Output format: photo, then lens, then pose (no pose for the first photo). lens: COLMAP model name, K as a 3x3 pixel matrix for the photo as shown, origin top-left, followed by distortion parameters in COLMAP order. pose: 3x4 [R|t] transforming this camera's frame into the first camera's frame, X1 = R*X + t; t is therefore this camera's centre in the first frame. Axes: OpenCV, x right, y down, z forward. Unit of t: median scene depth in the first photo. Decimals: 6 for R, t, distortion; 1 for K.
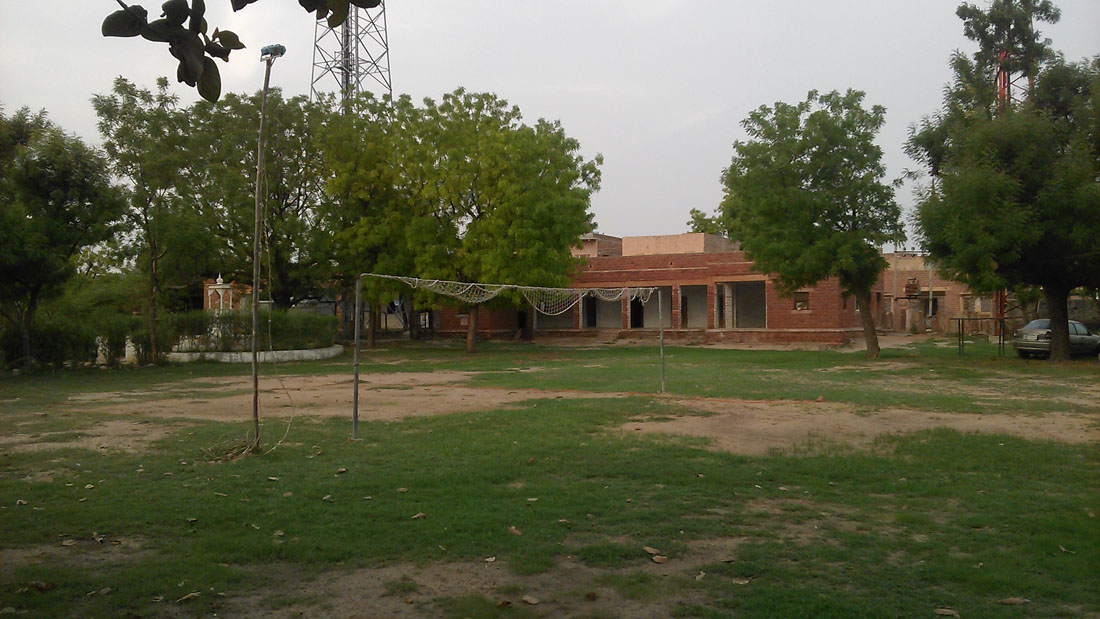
lens RADIAL K [[971.2, 0, 550.0], [0, 971.2, 309.5], [0, 0, 1]] dist [0.016978, -0.147849]
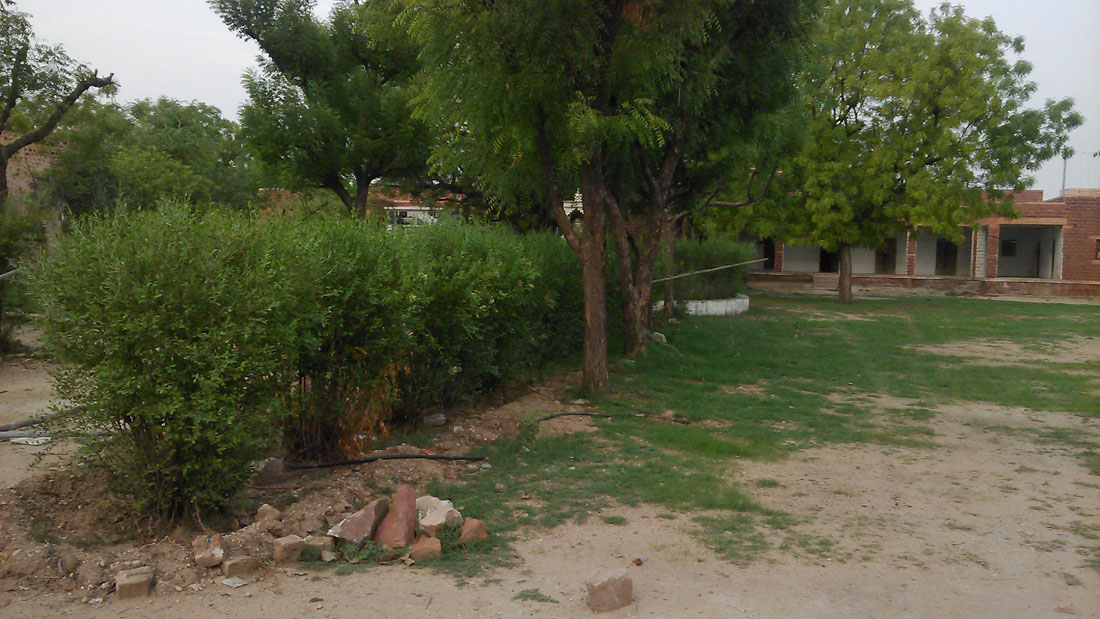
lens RADIAL K [[971.2, 0, 550.0], [0, 971.2, 309.5], [0, 0, 1]] dist [0.016978, -0.147849]
pose [[0.968511, 0.016857, 0.248400, -0.435897], [-0.033286, 0.997516, 0.062087, 0.007571], [-0.246736, -0.068400, 0.966666, 0.260759]]
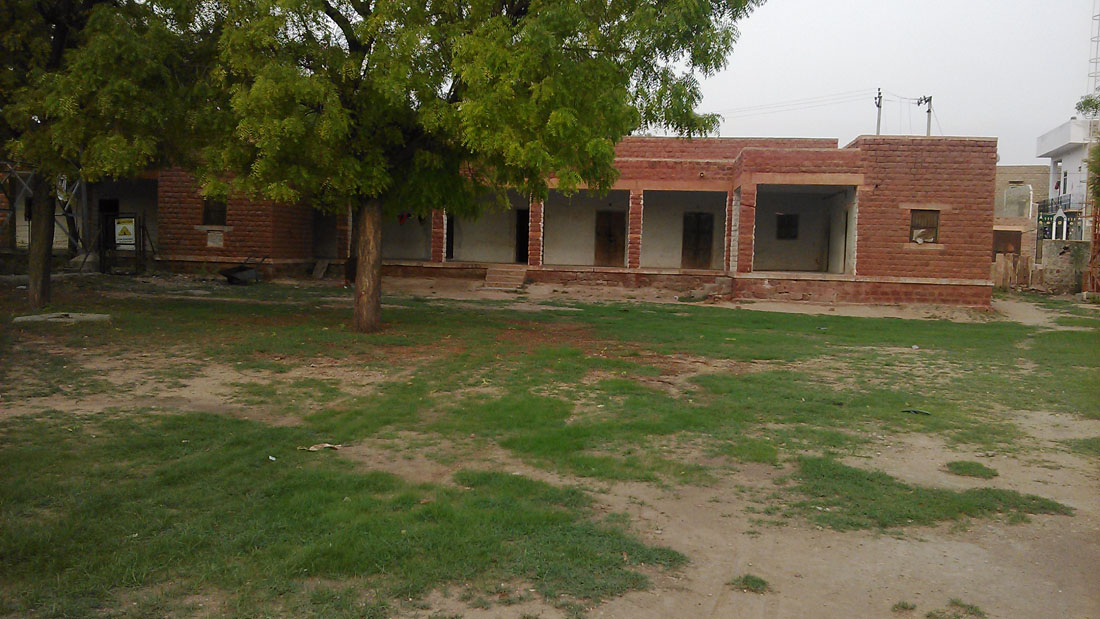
lens RADIAL K [[971.2, 0, 550.0], [0, 971.2, 309.5], [0, 0, 1]] dist [0.016978, -0.147849]
pose [[0.928461, 0.014554, 0.371144, -0.130187], [-0.040639, 0.997214, 0.062559, 0.011421], [-0.369200, -0.073166, 0.926465, 0.552953]]
